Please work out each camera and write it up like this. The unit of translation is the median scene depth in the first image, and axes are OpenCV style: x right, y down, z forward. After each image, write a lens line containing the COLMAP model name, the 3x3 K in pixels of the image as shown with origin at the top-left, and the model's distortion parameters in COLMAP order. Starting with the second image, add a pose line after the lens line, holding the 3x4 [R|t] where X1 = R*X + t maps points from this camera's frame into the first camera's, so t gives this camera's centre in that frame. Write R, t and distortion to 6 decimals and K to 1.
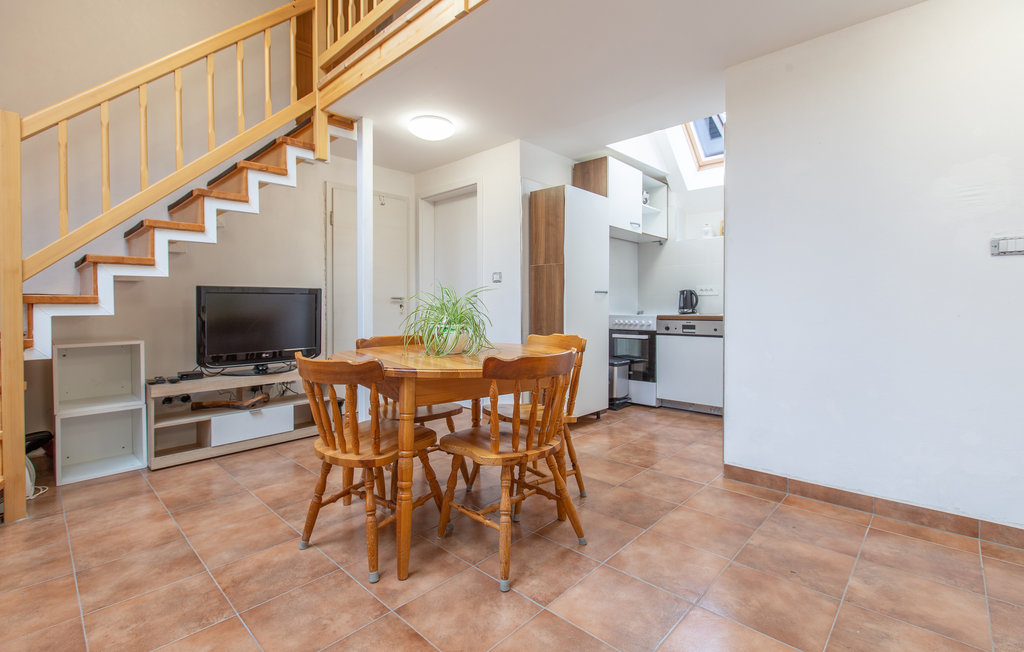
lens RADIAL K [[459.6, 0, 510.1], [0, 459.6, 305.8], [0, 0, 1]] dist [0.001707, 0.000363]
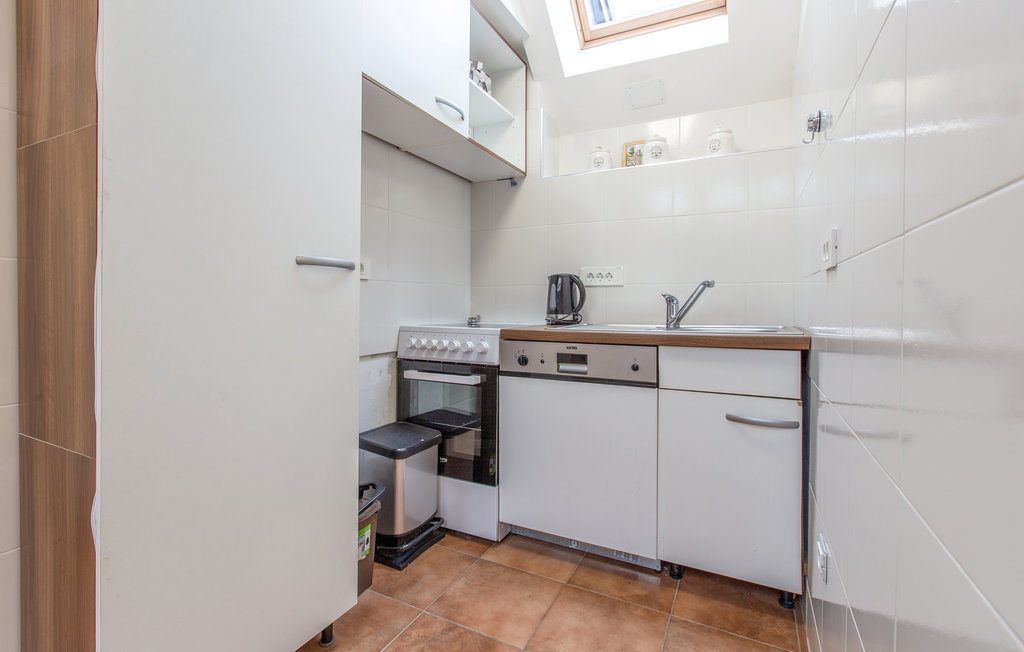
lens RADIAL K [[459.6, 0, 510.1], [0, 459.6, 305.8], [0, 0, 1]] dist [0.001707, 0.000363]
pose [[0.957585, 0.007025, 0.288066, 0.197602], [-0.007912, 0.999967, 0.001914, -0.002063], [-0.288043, -0.004112, 0.957609, 0.568417]]
